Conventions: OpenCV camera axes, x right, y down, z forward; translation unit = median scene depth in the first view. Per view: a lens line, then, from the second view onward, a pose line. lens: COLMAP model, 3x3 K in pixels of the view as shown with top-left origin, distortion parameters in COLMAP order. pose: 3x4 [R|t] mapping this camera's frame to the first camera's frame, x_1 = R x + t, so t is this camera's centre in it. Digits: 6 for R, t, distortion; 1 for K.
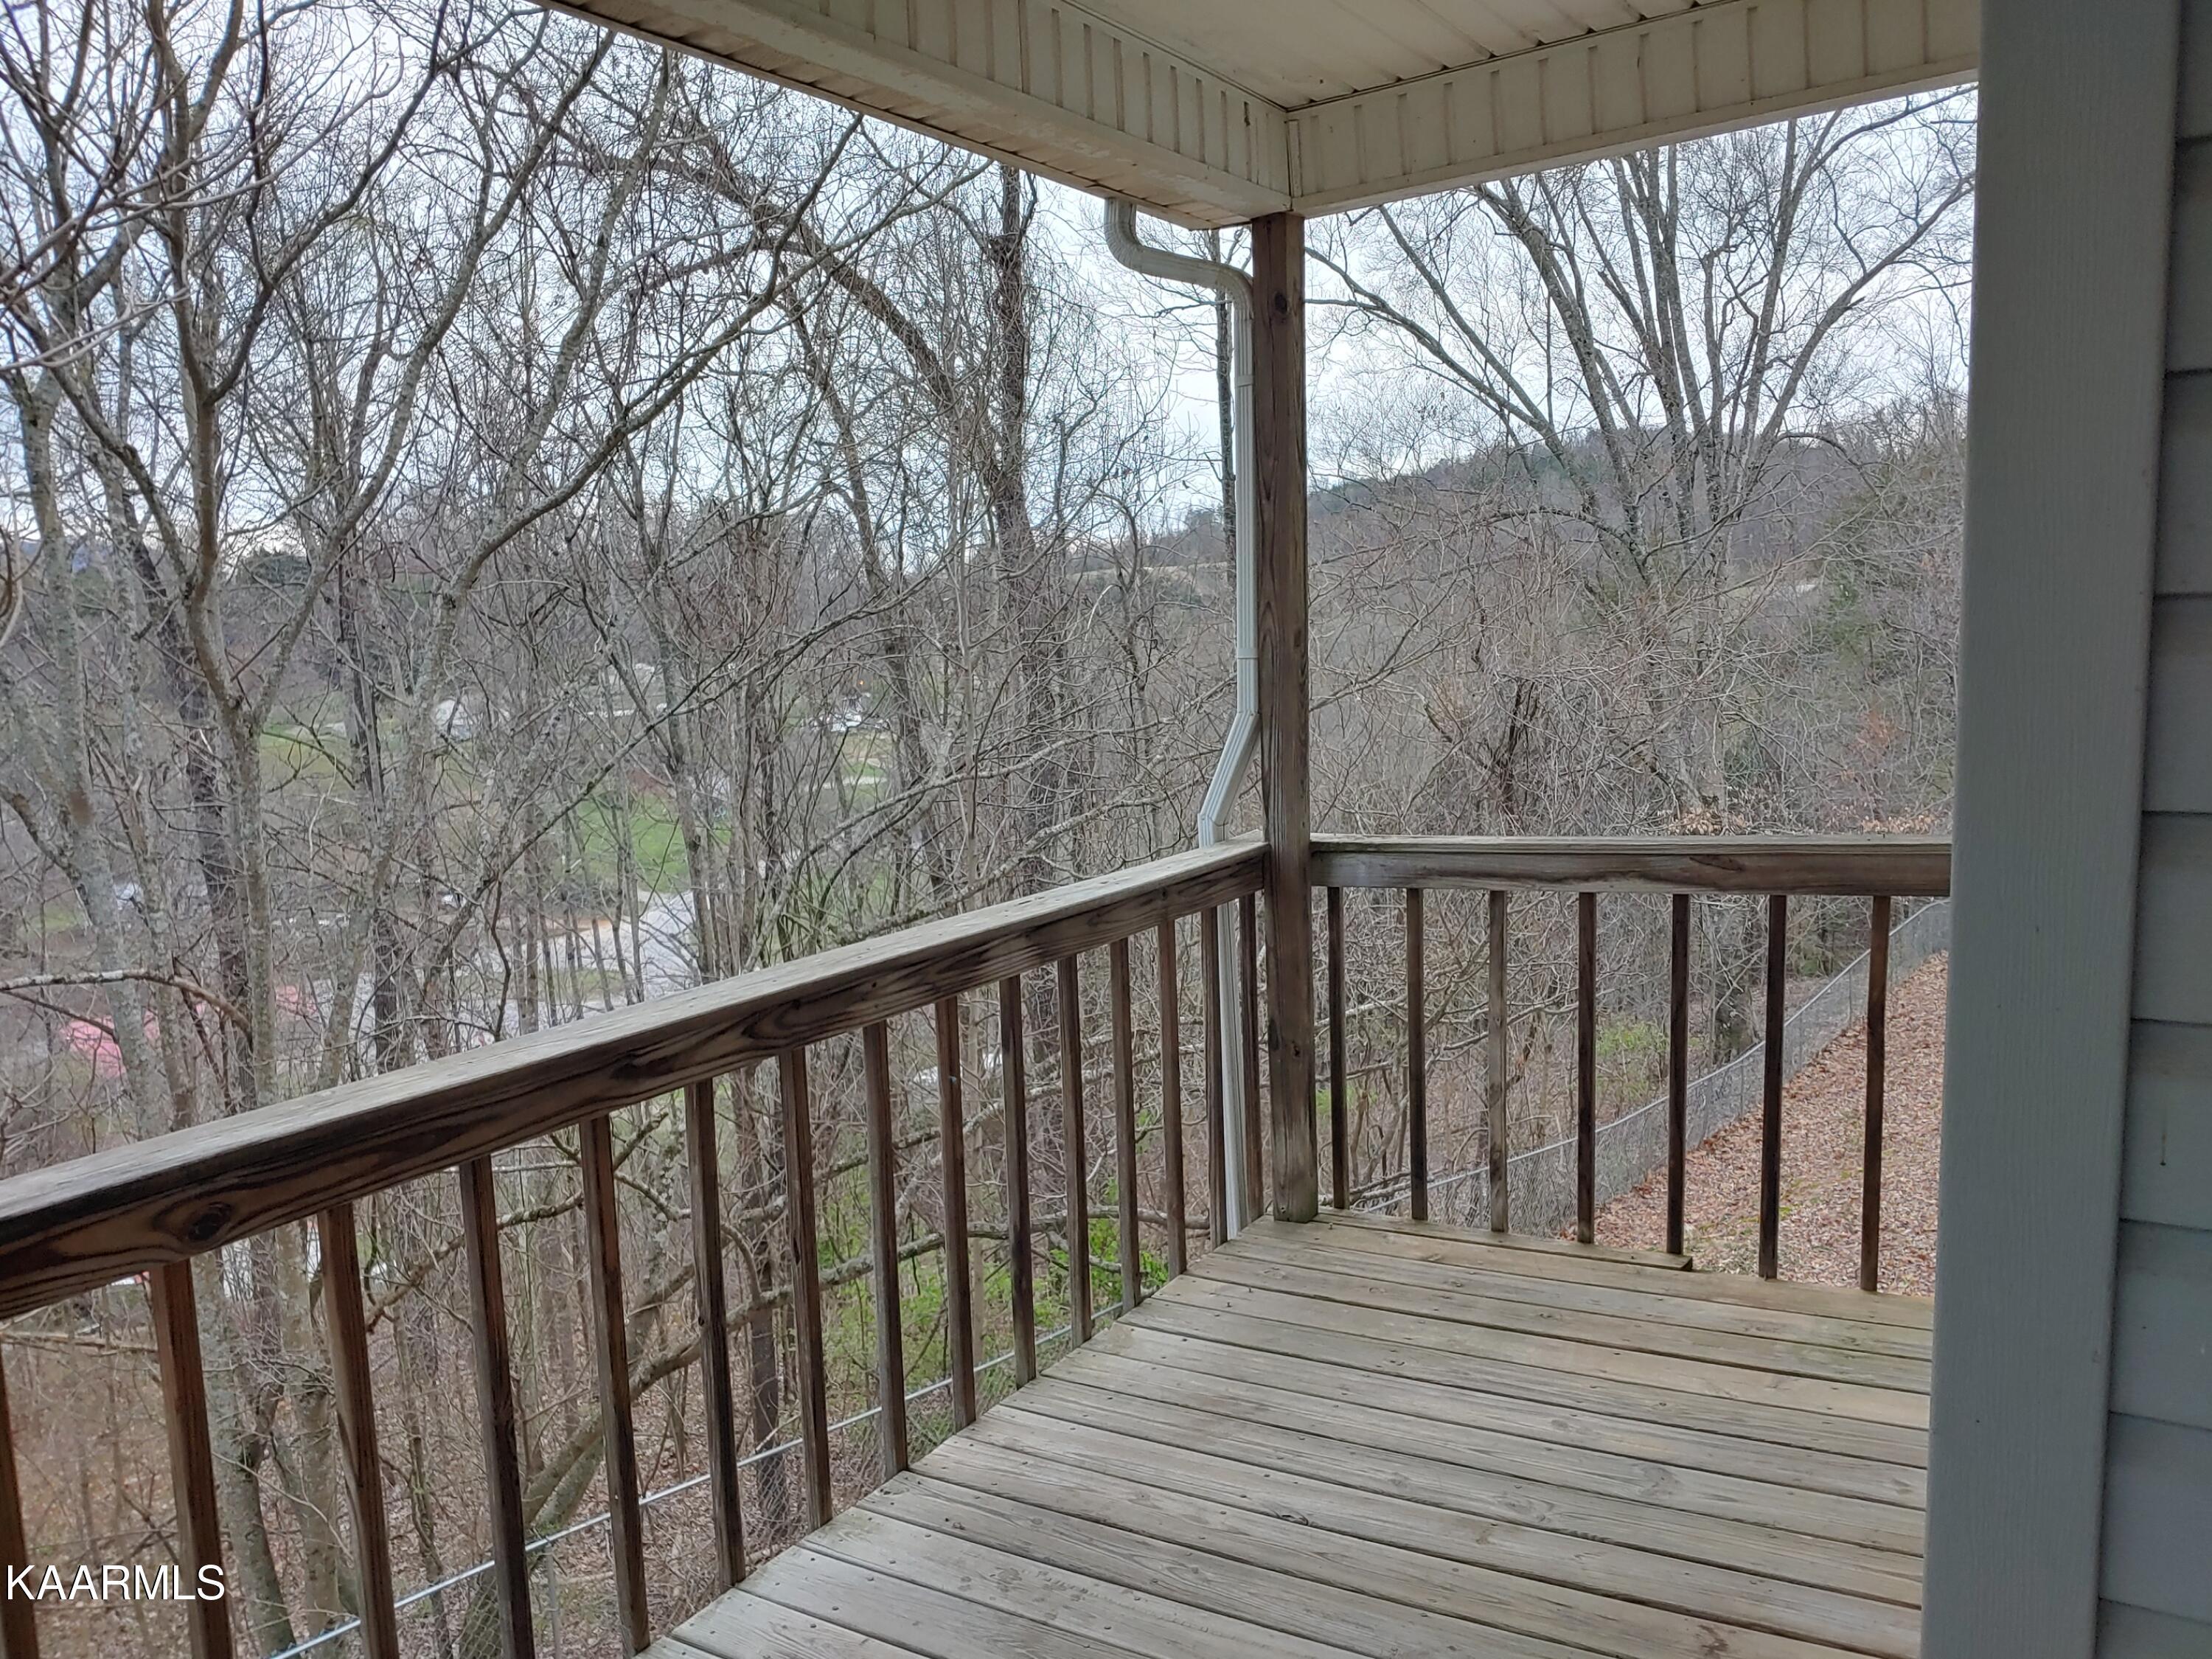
lens RADIAL K [[1668.1, 0, 1134.6], [0, 1668.1, 831.7], [0, 0, 1]] dist [-0.023226, 0.006548]
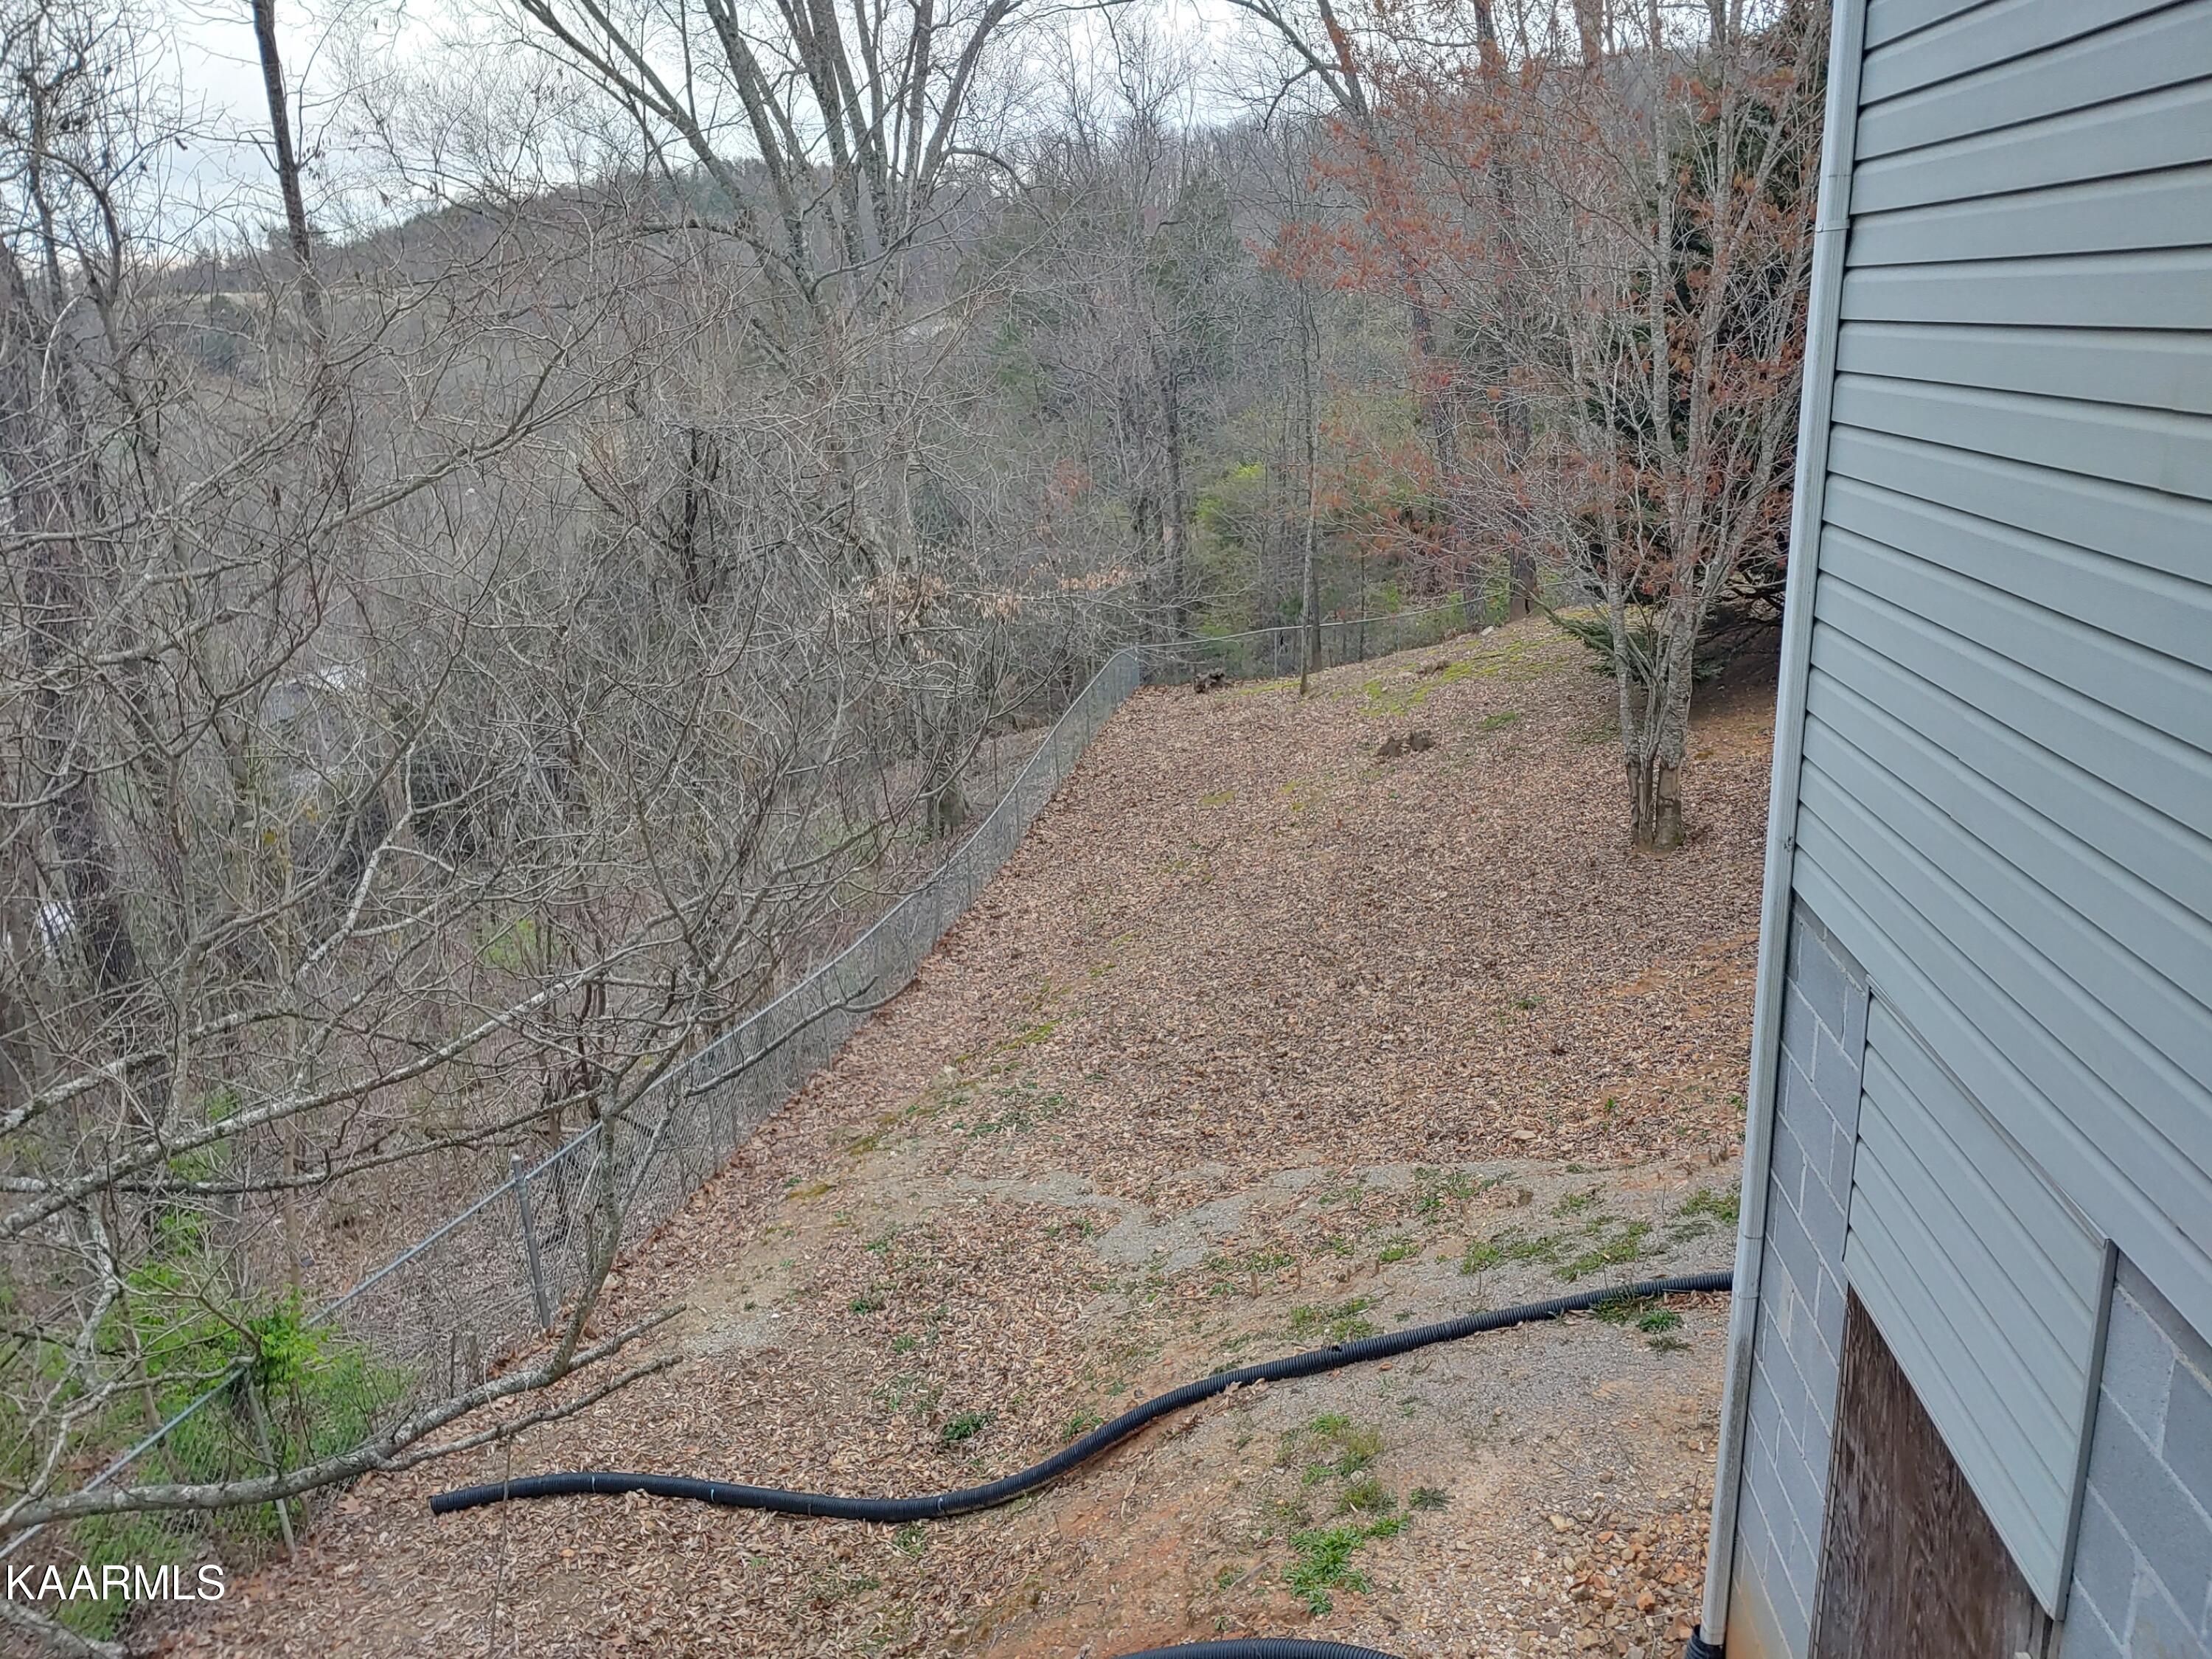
lens RADIAL K [[1668.1, 0, 1134.6], [0, 1668.1, 831.7], [0, 0, 1]] dist [-0.023226, 0.006548]
pose [[0.881062, -0.116738, 0.458369, 0.016539], [0.046339, 0.985707, 0.161970, -0.012627], [-0.470726, -0.121465, 0.873878, 0.105395]]
